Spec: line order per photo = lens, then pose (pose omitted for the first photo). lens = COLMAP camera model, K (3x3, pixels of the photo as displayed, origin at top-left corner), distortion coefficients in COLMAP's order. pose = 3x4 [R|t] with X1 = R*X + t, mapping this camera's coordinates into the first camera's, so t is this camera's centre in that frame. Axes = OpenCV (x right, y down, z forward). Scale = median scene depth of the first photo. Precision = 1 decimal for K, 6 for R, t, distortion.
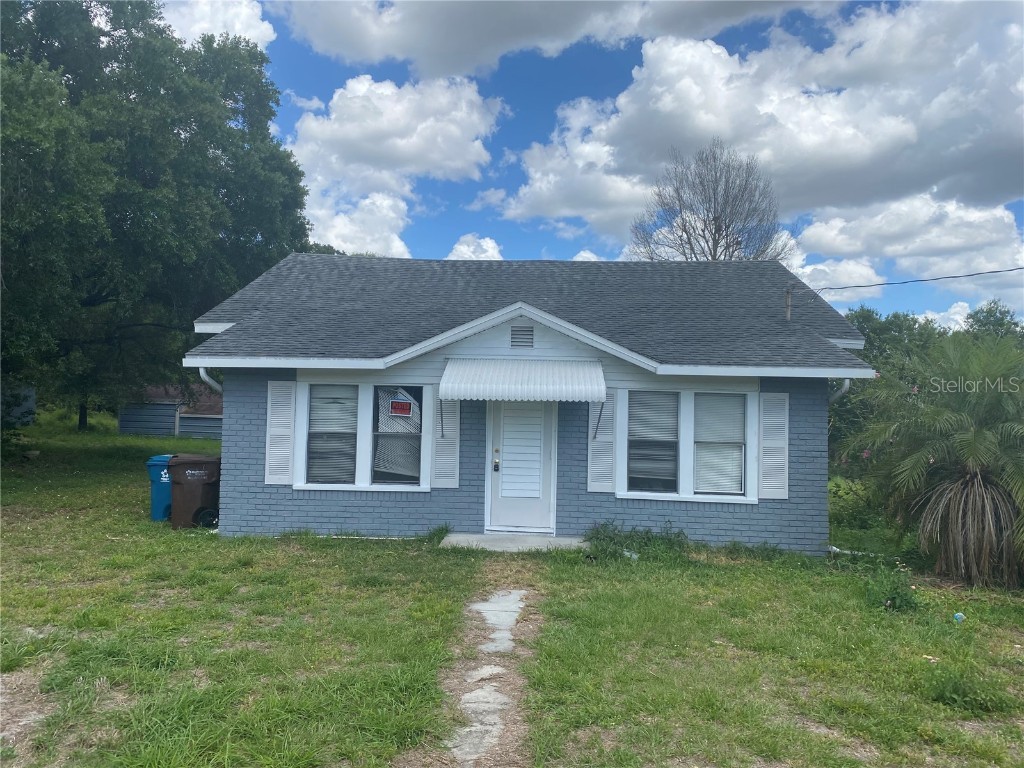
lens RADIAL K [[795.2, 0, 511.3], [0, 795.2, 388.3], [0, 0, 1]] dist [0.022839, -0.042261]
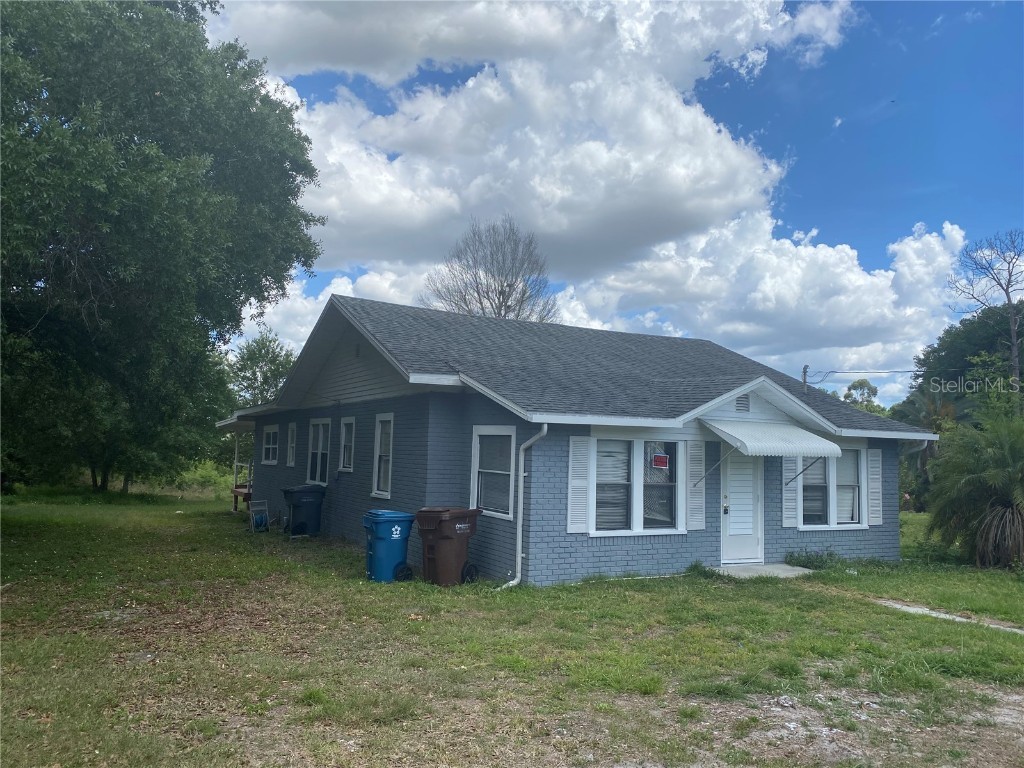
lens RADIAL K [[794.8, 0, 508.5], [0, 794.8, 388.6], [0, 0, 1]] dist [0.061684, -0.111663]
pose [[0.857209, 0.040937, 0.513339, -0.923901], [-0.015612, 0.998443, -0.053552, -0.014446], [-0.514732, 0.037891, 0.856513, 0.123973]]
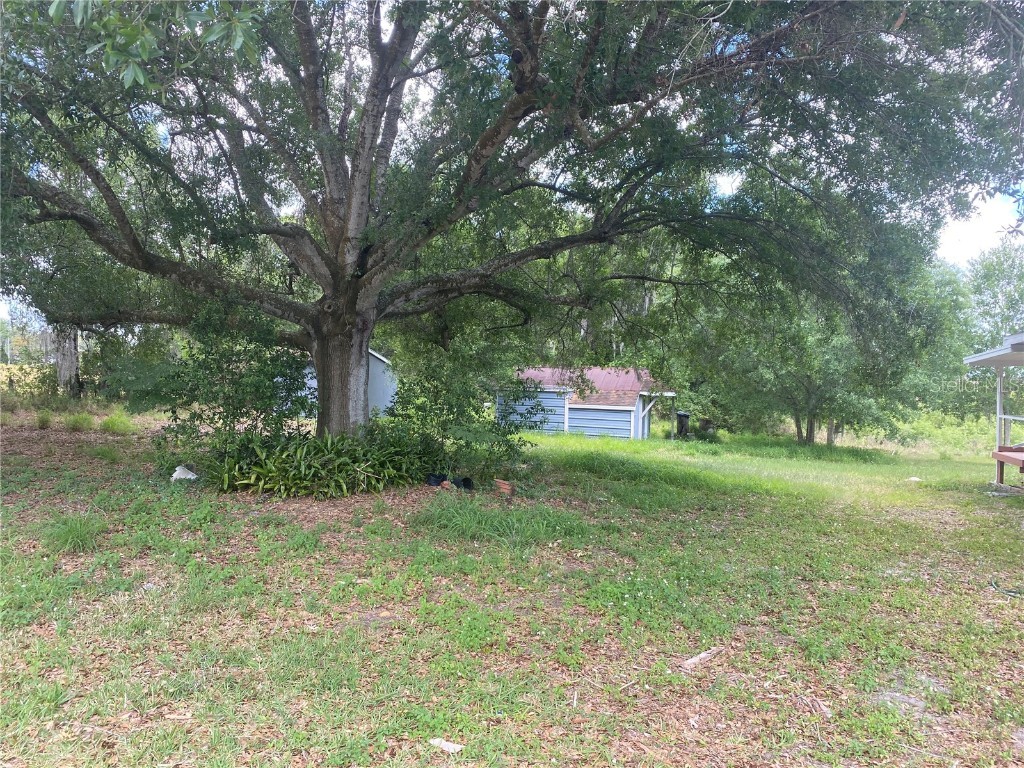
lens RADIAL K [[806.2, 0, 512.0], [0, 806.2, 384.0], [0, 0, 1]] dist [0.037259, -0.002588]
pose [[0.965857, 0.000329, -0.259077, -0.919966], [0.002918, 0.999922, 0.012150, 0.006552], [0.259061, -0.012491, 0.965780, 0.753176]]
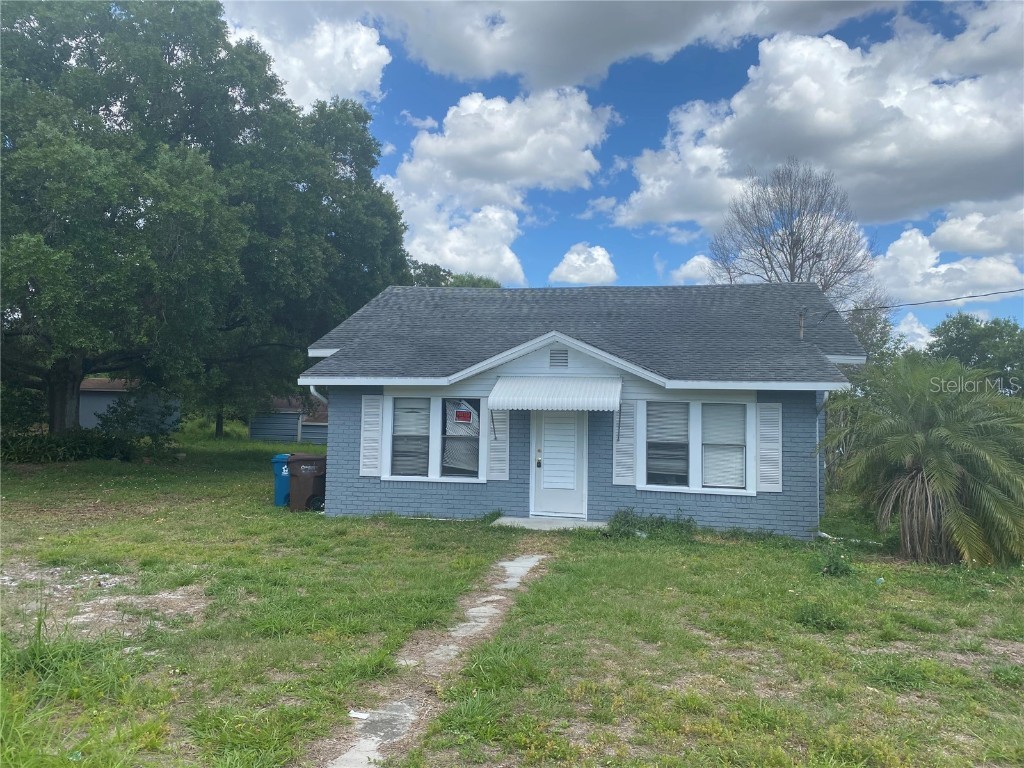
lens RADIAL K [[795.2, 0, 511.3], [0, 795.2, 388.3], [0, 0, 1]] dist [0.022839, -0.042261]
pose [[0.990158, -0.006614, -0.139796, 0.111129], [0.005043, 0.999920, -0.011592, -0.004369], [0.139861, 0.010773, 0.990113, -0.229962]]
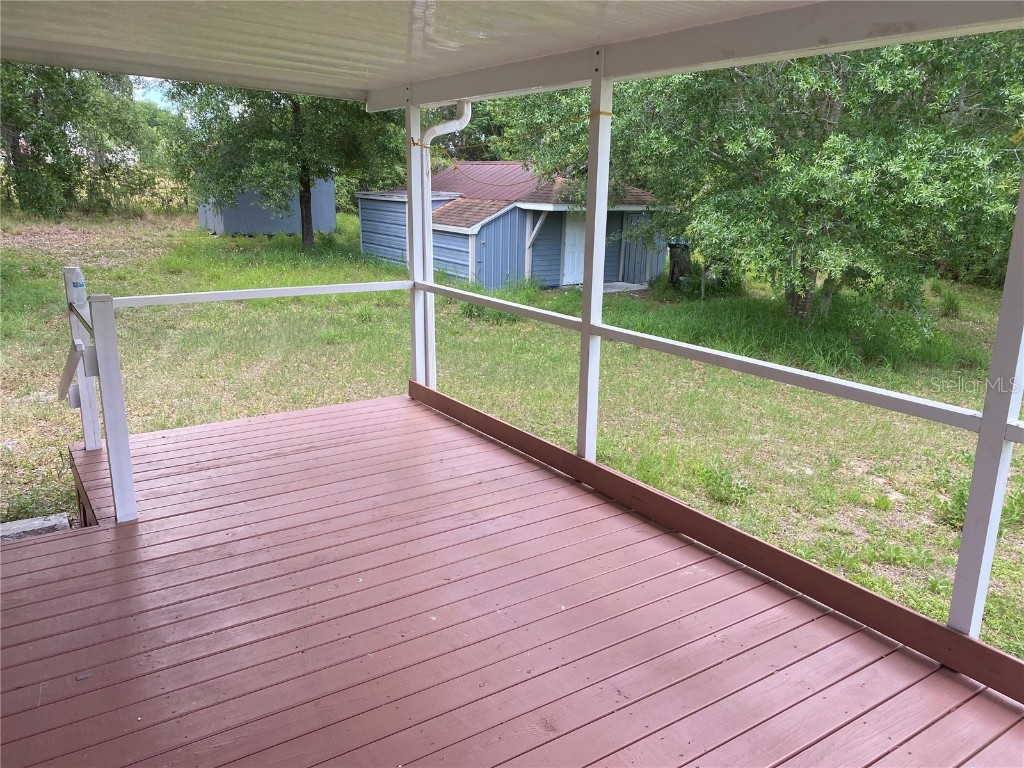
lens RADIAL K [[793.4, 0, 513.3], [0, 793.4, 382.9], [0, 0, 1]] dist [-0.000619, -0.008685]
pose [[0.609707, 0.185275, -0.770669, 0.129316], [0.008619, 0.970690, 0.240181, 0.037320], [0.792580, -0.153082, 0.590239, 2.585658]]
